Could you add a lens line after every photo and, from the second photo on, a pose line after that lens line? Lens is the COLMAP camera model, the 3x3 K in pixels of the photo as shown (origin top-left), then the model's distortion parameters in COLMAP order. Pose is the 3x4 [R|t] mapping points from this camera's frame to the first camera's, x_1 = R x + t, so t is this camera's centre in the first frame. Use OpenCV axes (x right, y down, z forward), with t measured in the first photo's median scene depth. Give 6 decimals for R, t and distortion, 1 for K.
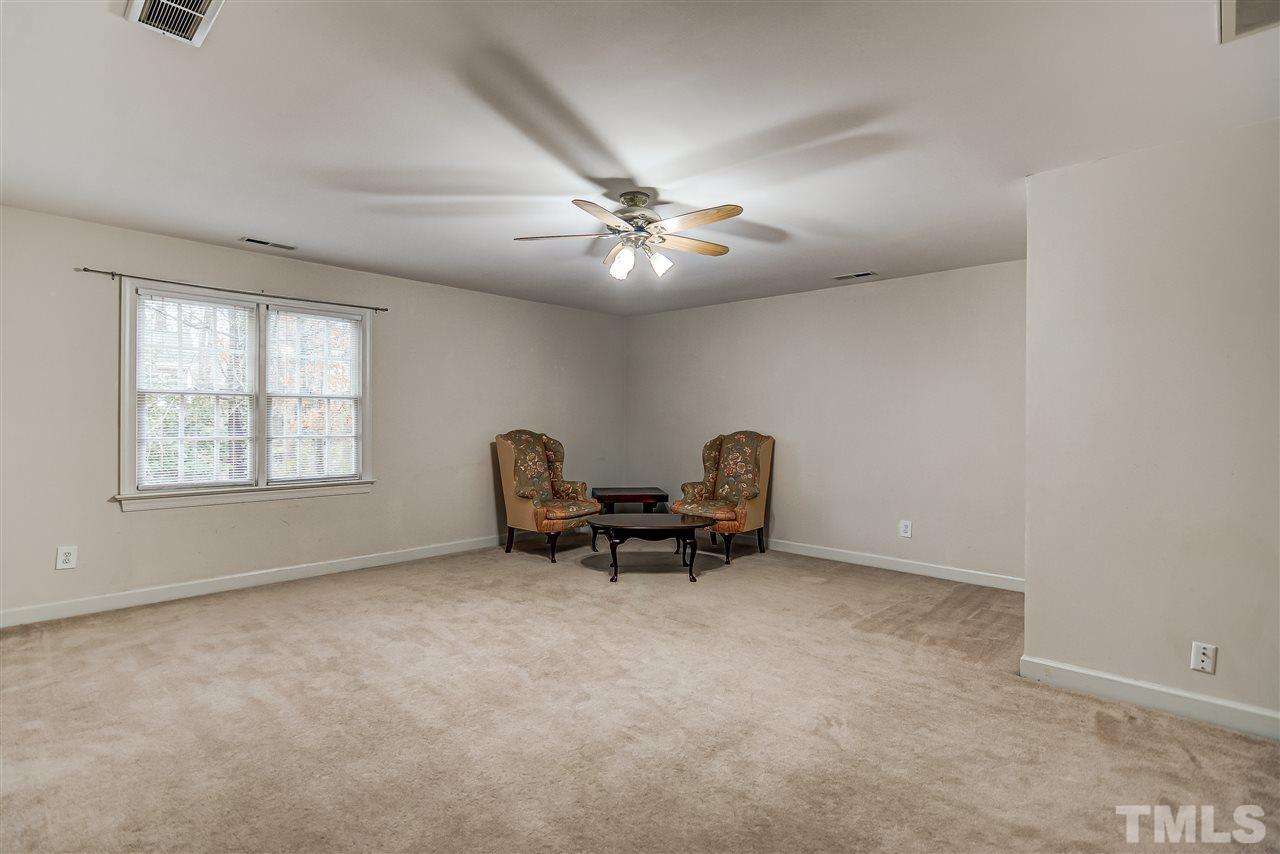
lens RADIAL K [[632.8, 0, 639.5], [0, 632.8, 422.9], [0, 0, 1]] dist [-0.005414, 0.006738]
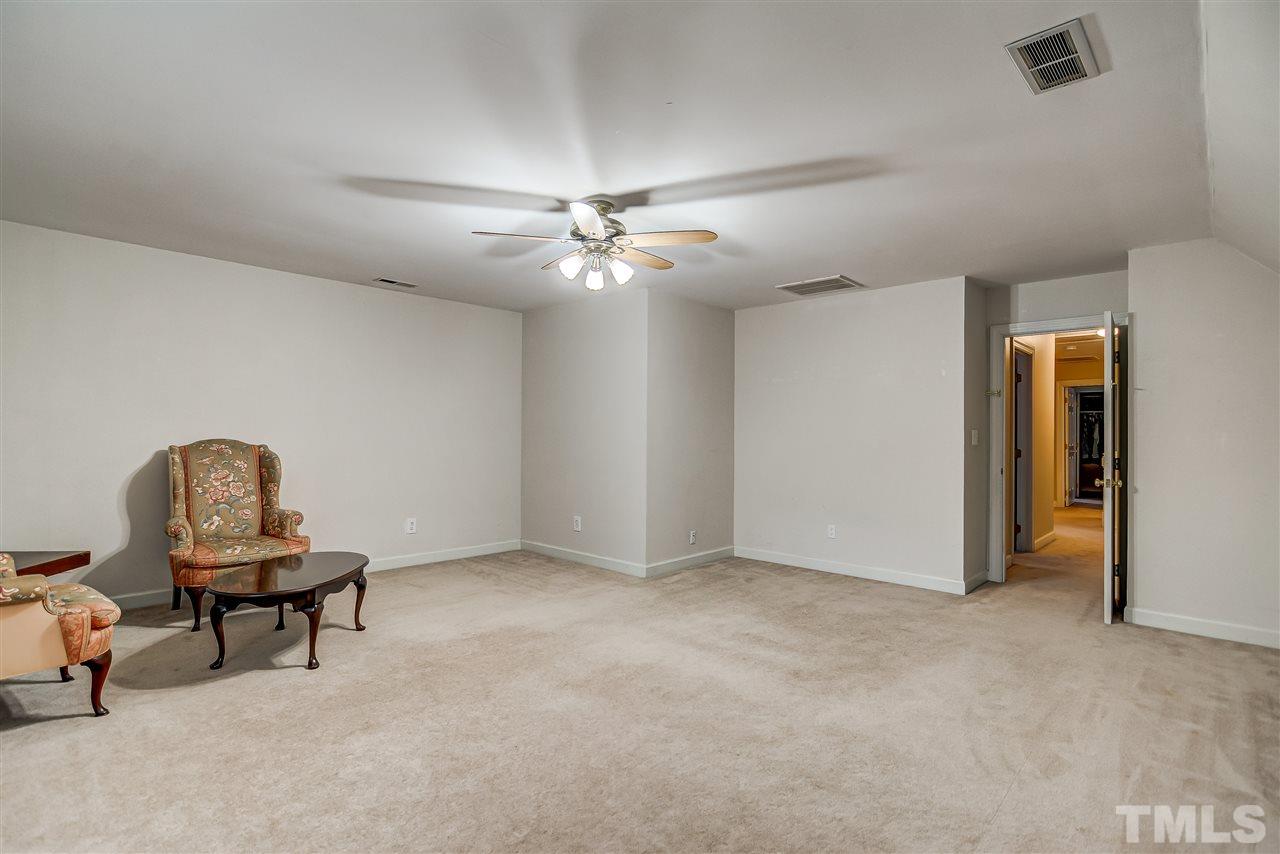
lens RADIAL K [[632.8, 0, 639.5], [0, 632.8, 422.9], [0, 0, 1]] dist [-0.005414, 0.006738]
pose [[0.004161, 0.002859, 0.999987, -0.653954], [-0.003994, 0.999988, -0.002842, -0.006779], [-0.999983, -0.003982, 0.004173, 0.603012]]
